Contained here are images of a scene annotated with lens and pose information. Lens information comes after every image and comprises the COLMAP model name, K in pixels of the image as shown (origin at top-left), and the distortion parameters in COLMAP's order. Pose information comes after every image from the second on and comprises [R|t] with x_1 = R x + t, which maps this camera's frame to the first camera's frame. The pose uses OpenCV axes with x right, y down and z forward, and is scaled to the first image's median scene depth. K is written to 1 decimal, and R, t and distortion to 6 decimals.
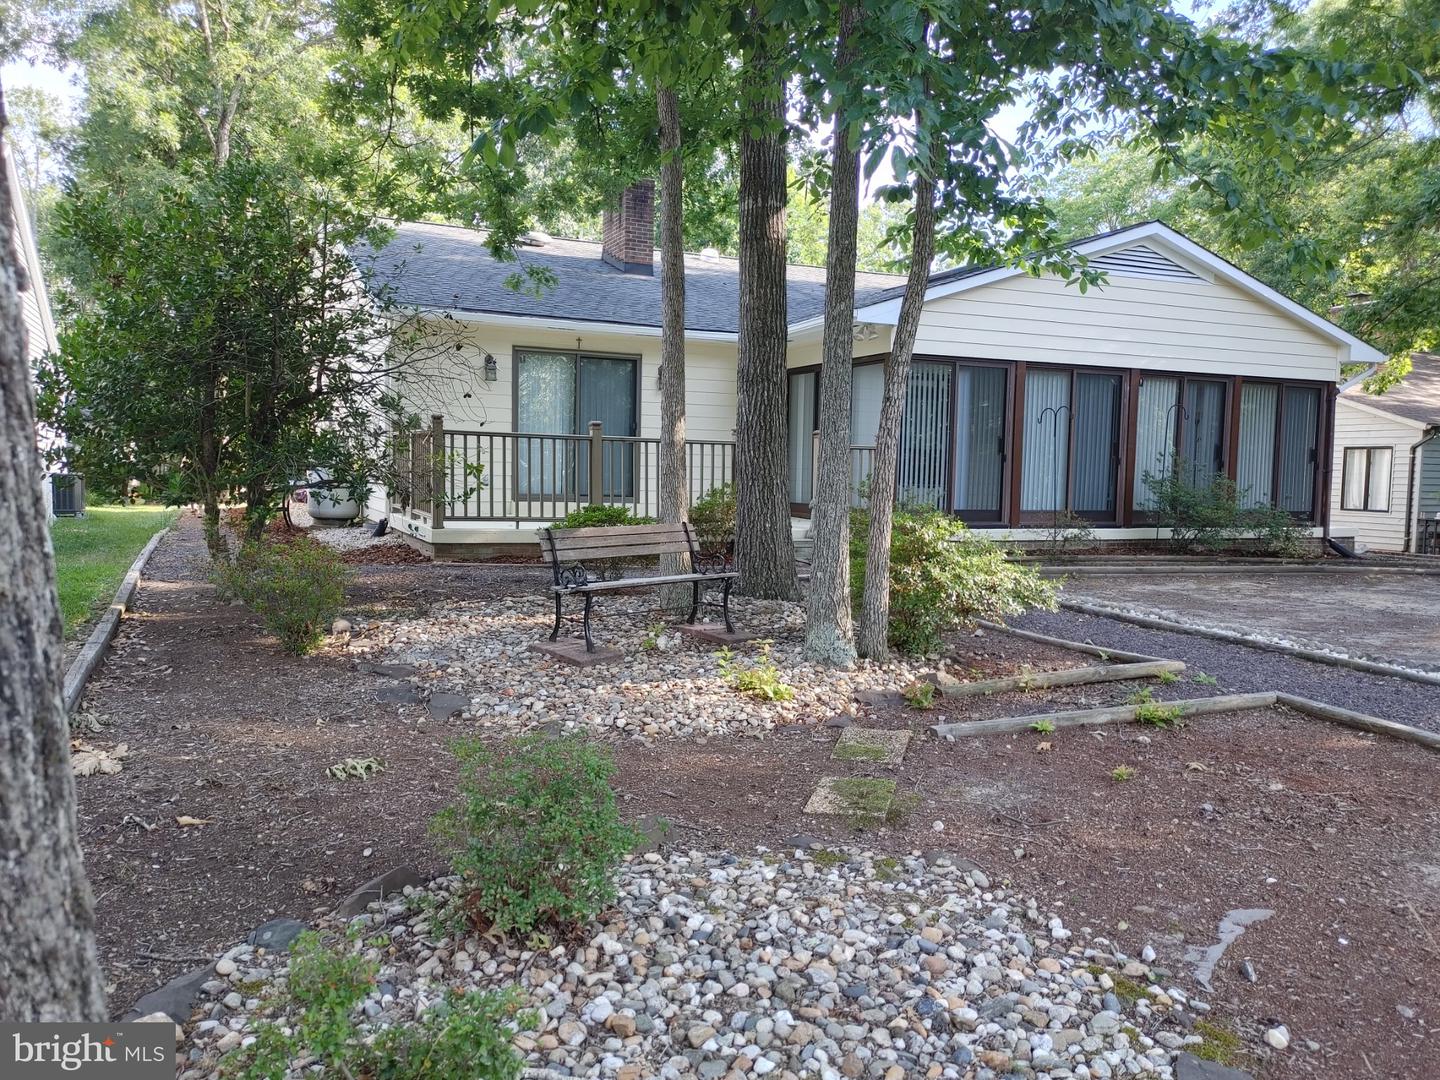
lens RADIAL K [[1064.4, 0, 720.0], [0, 1064.4, 540.0], [0, 0, 1]] dist [0.039875, 0.001982]
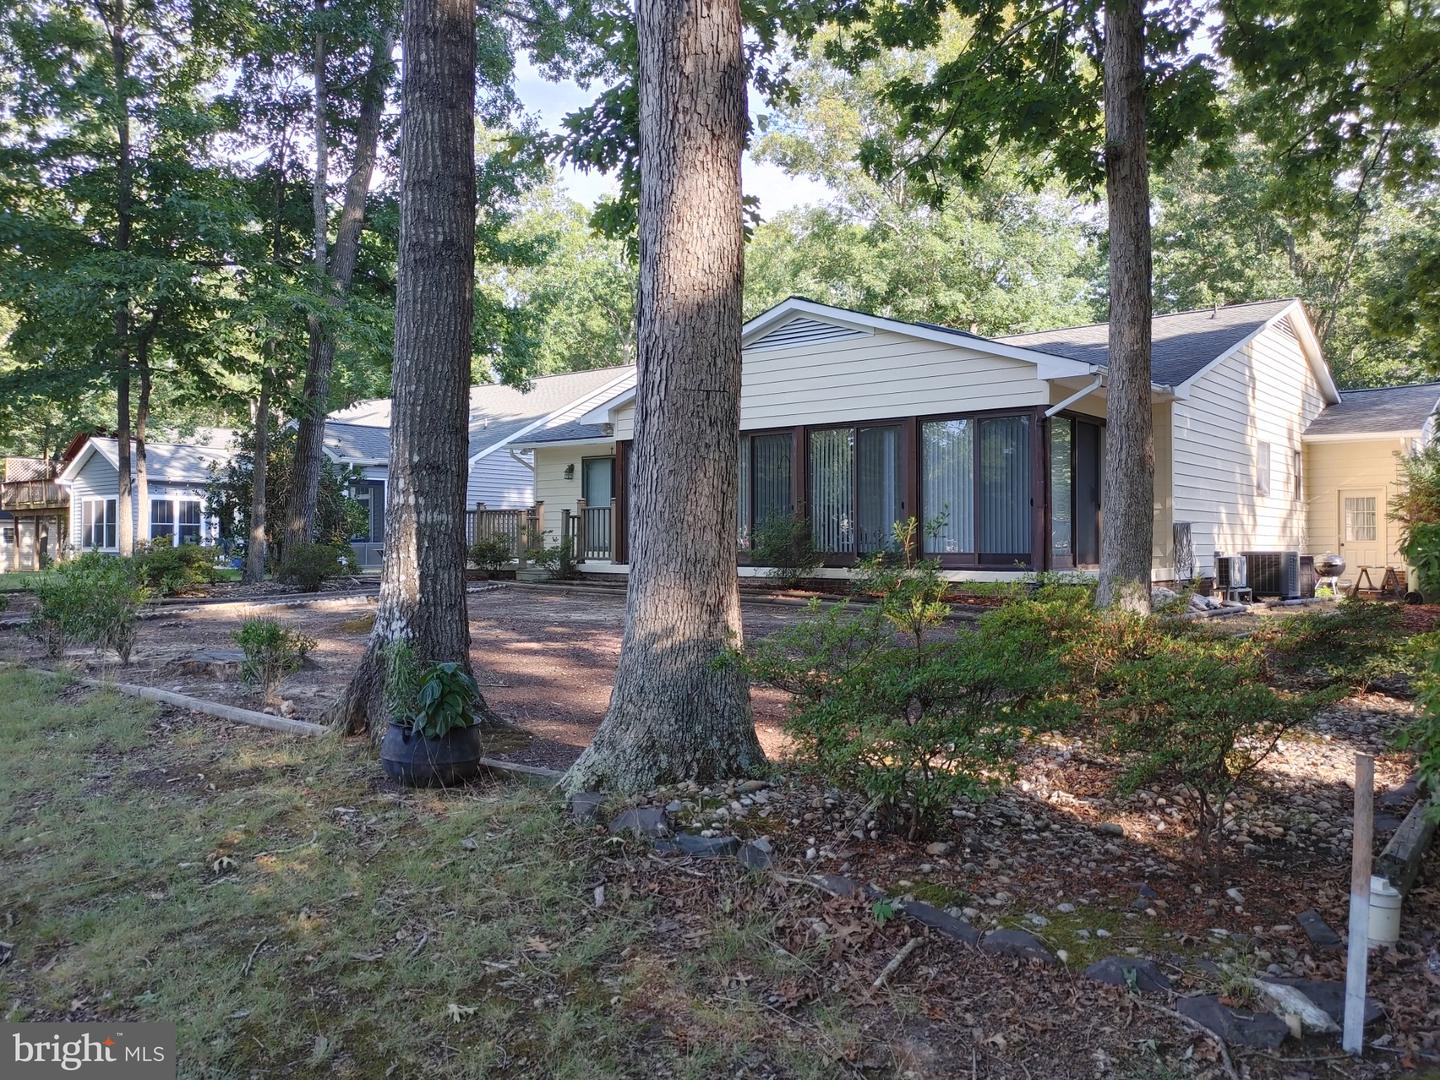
lens RADIAL K [[1064.4, 0, 720.0], [0, 1064.4, 540.0], [0, 0, 1]] dist [0.039875, 0.001982]
pose [[0.408401, -0.022648, -0.912522, 1.396767], [-0.063031, 0.996606, -0.052945, 0.035320], [0.910624, 0.079140, 0.405587, 0.432715]]
